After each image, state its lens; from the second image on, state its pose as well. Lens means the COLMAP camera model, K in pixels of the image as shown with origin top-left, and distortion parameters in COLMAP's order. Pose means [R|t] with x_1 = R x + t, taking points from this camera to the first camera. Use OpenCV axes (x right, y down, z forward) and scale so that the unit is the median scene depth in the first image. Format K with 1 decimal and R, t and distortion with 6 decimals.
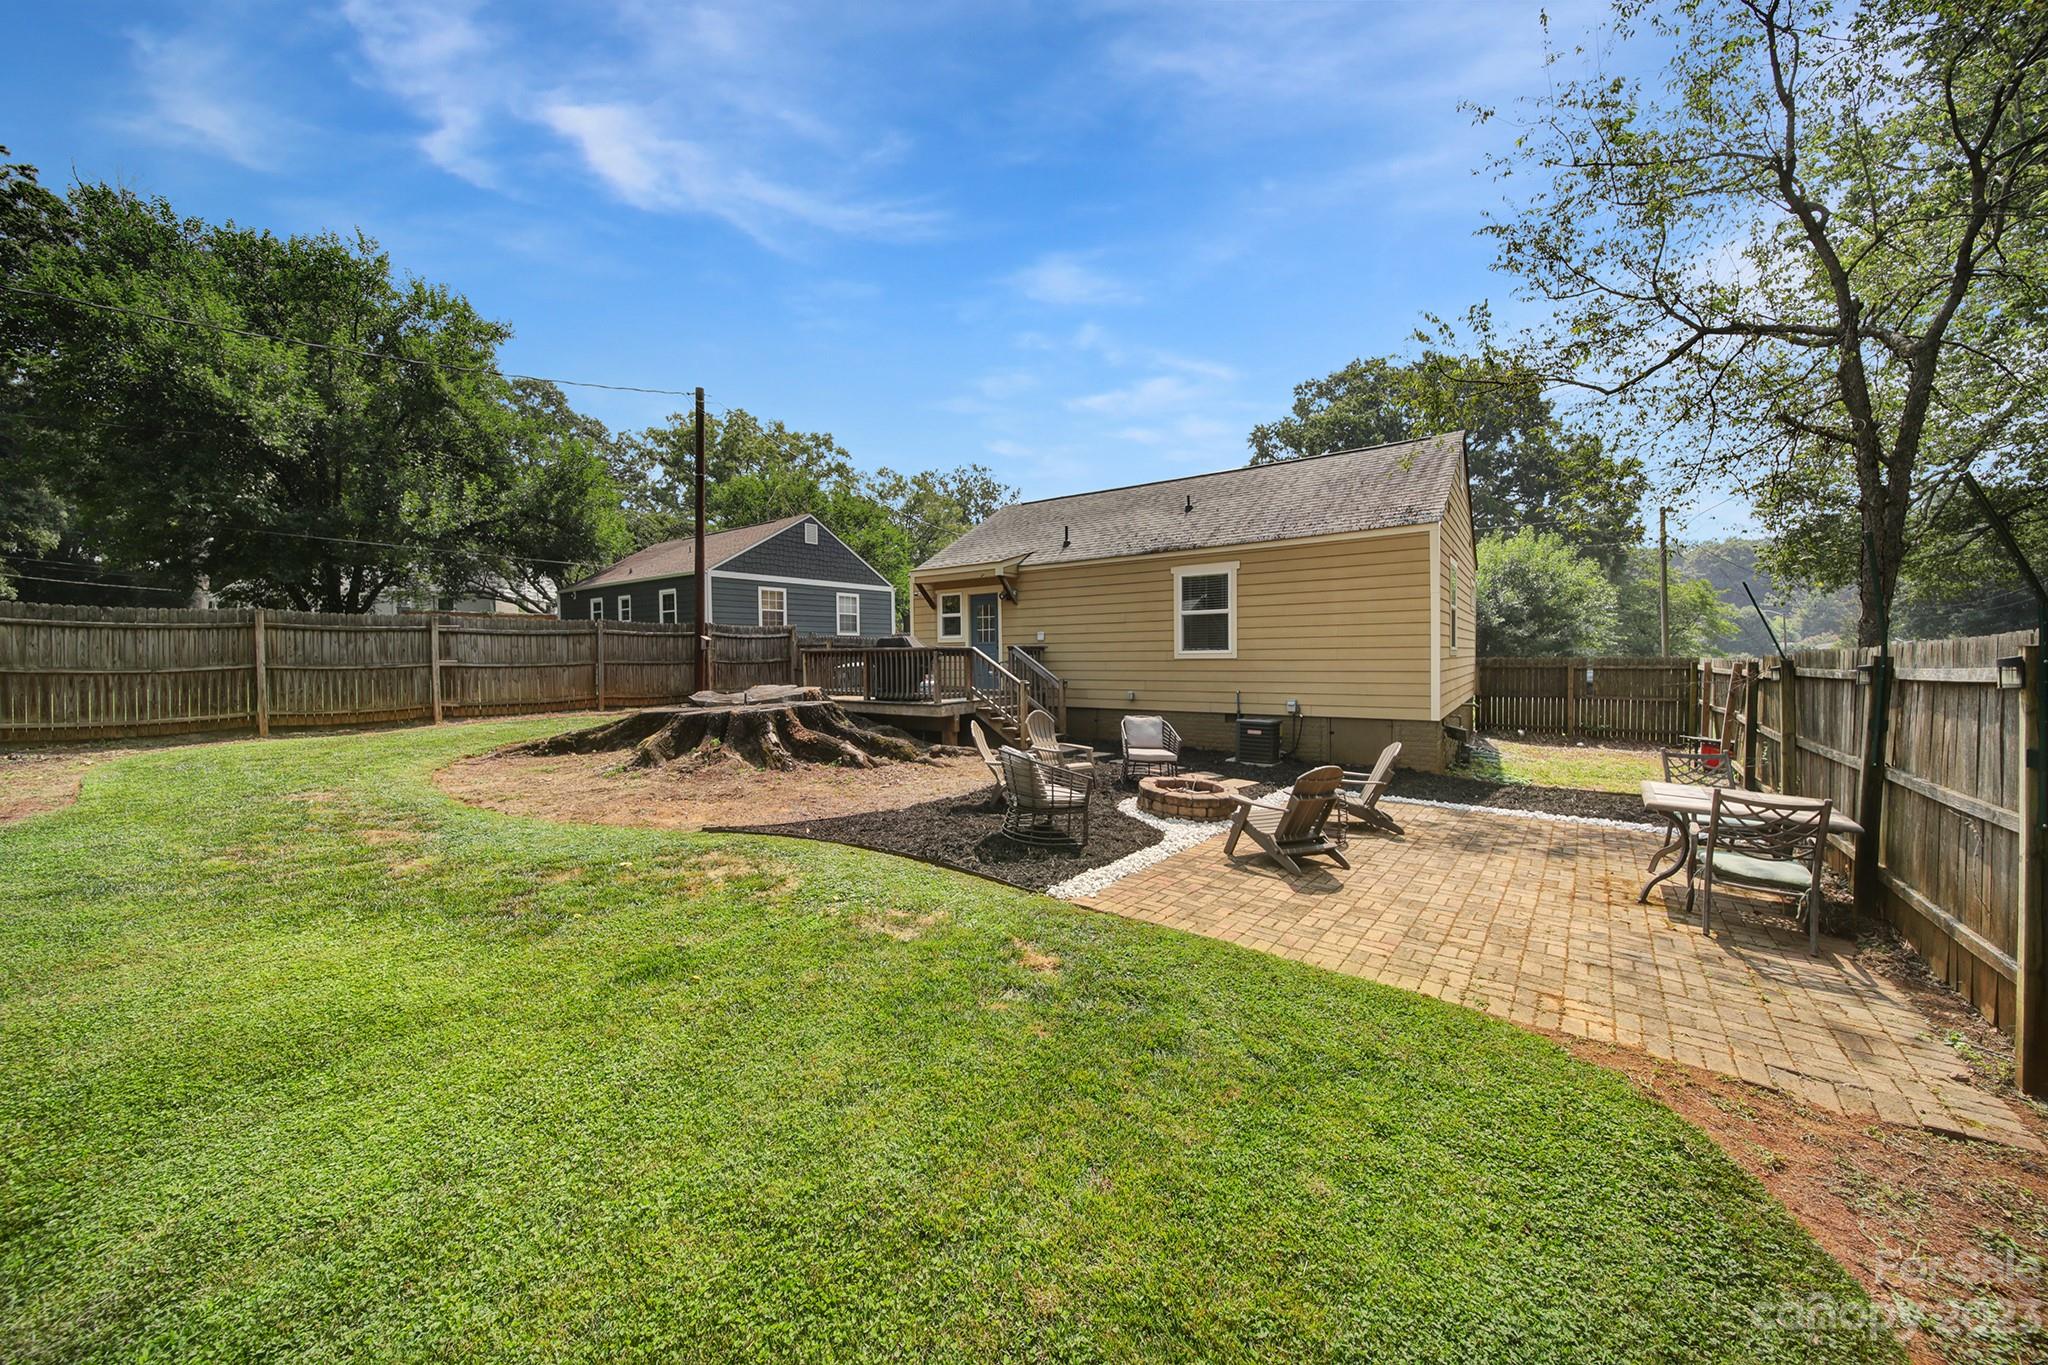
lens RADIAL K [[719.5, 0, 1022.0], [0, 719.5, 683.4], [0, 0, 1]] dist [-0.002998, -0.001202]
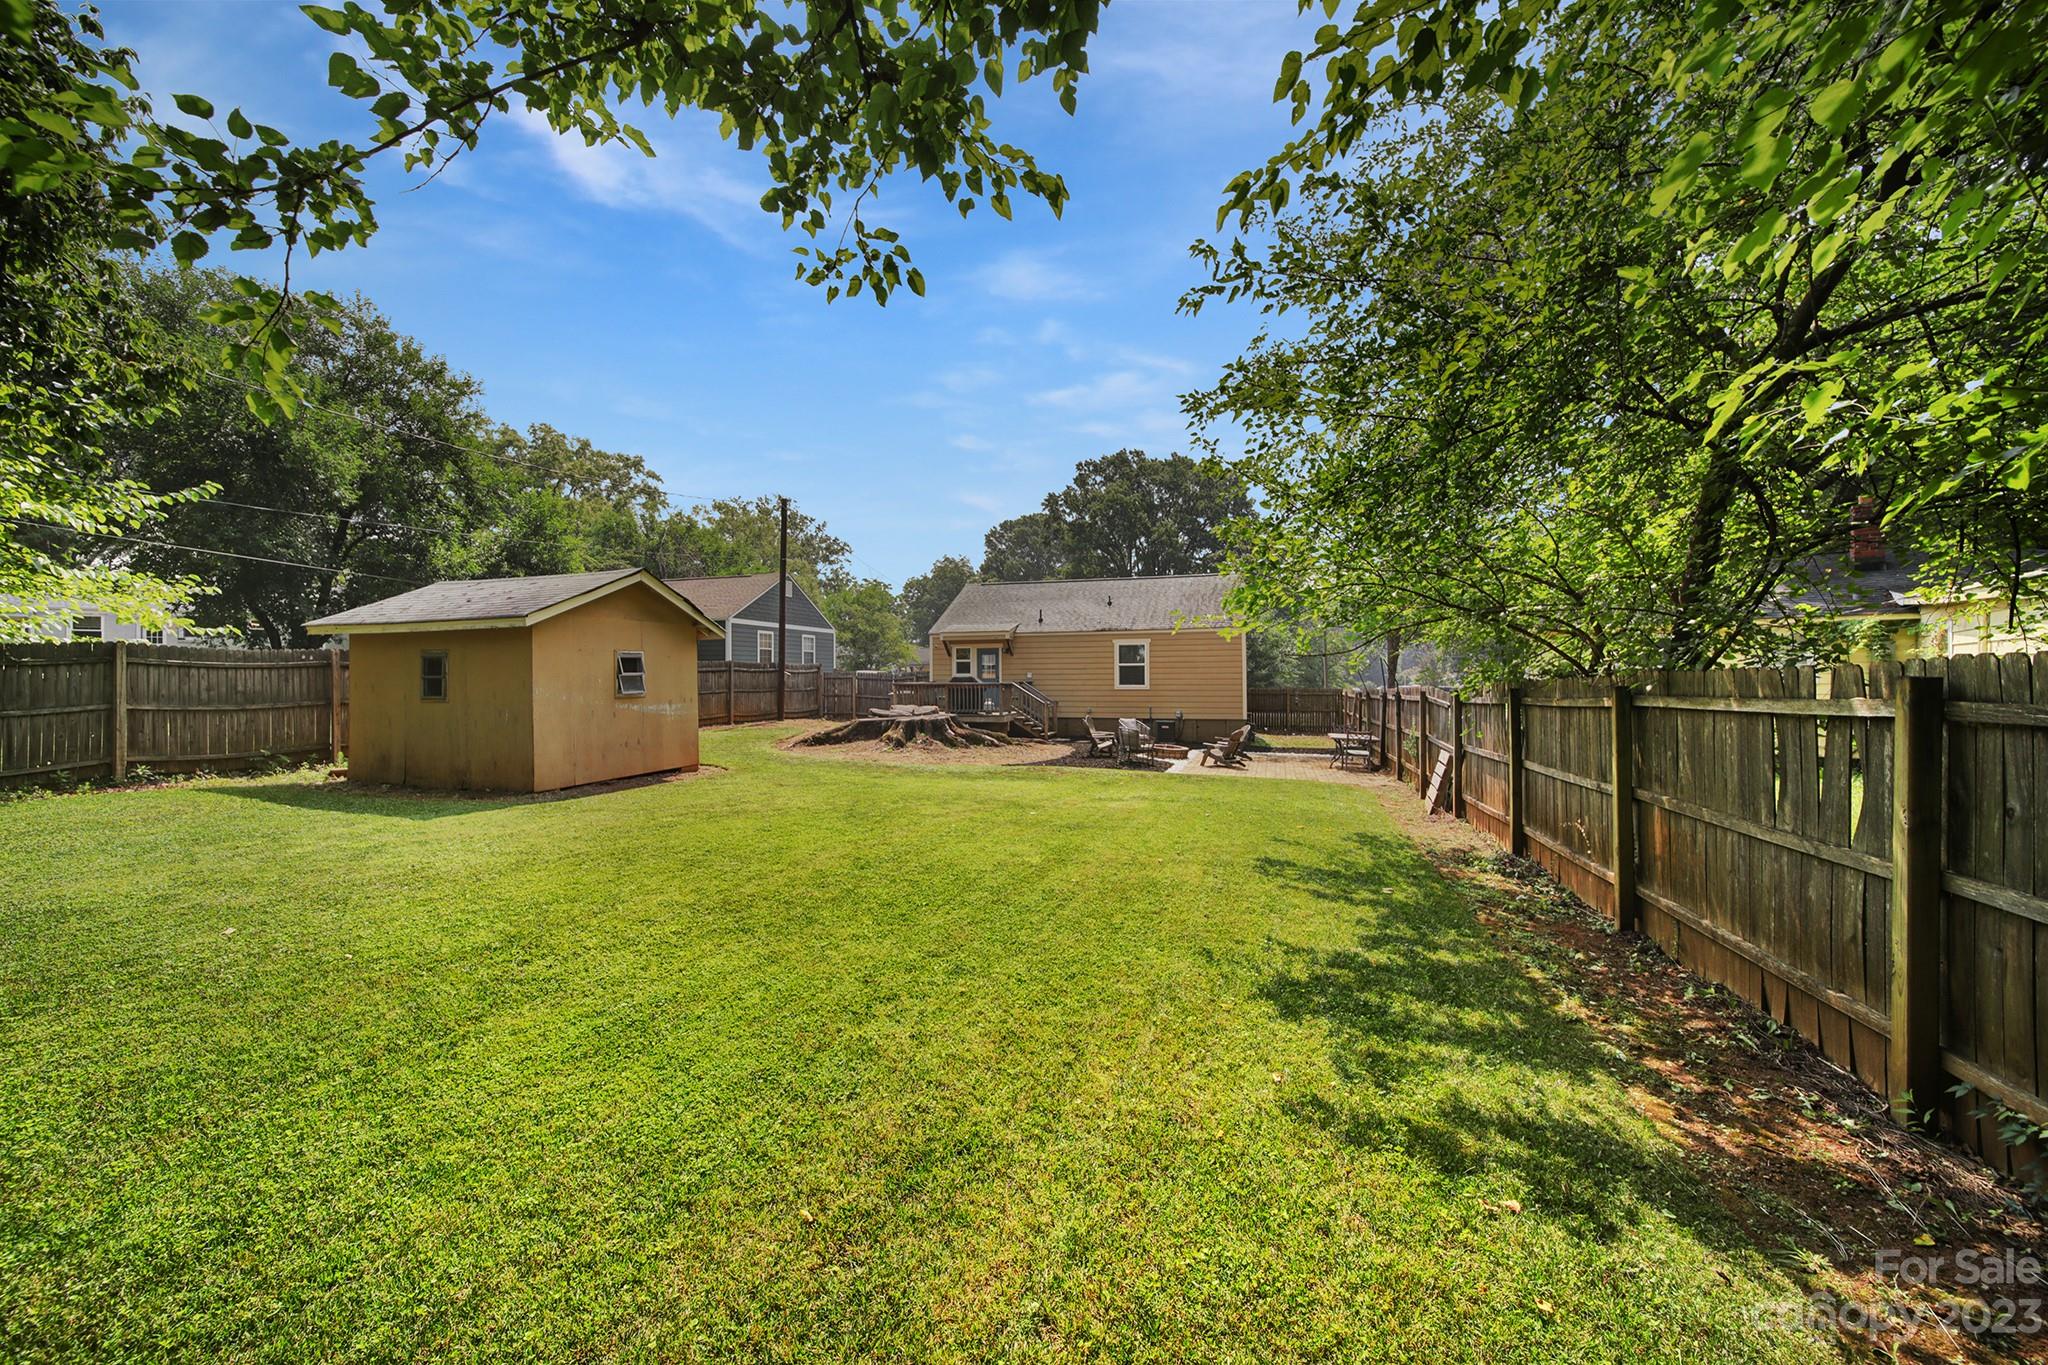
lens RADIAL K [[719.5, 0, 1027.8], [0, 719.5, 685.6], [0, 0, 1]] dist [-0.002998, -0.001202]
pose [[0.942185, 0.003954, 0.335069, -0.345192], [0.006376, 0.999538, -0.029724, 0.005018], [-0.335031, 0.030142, 0.941725, -0.367136]]
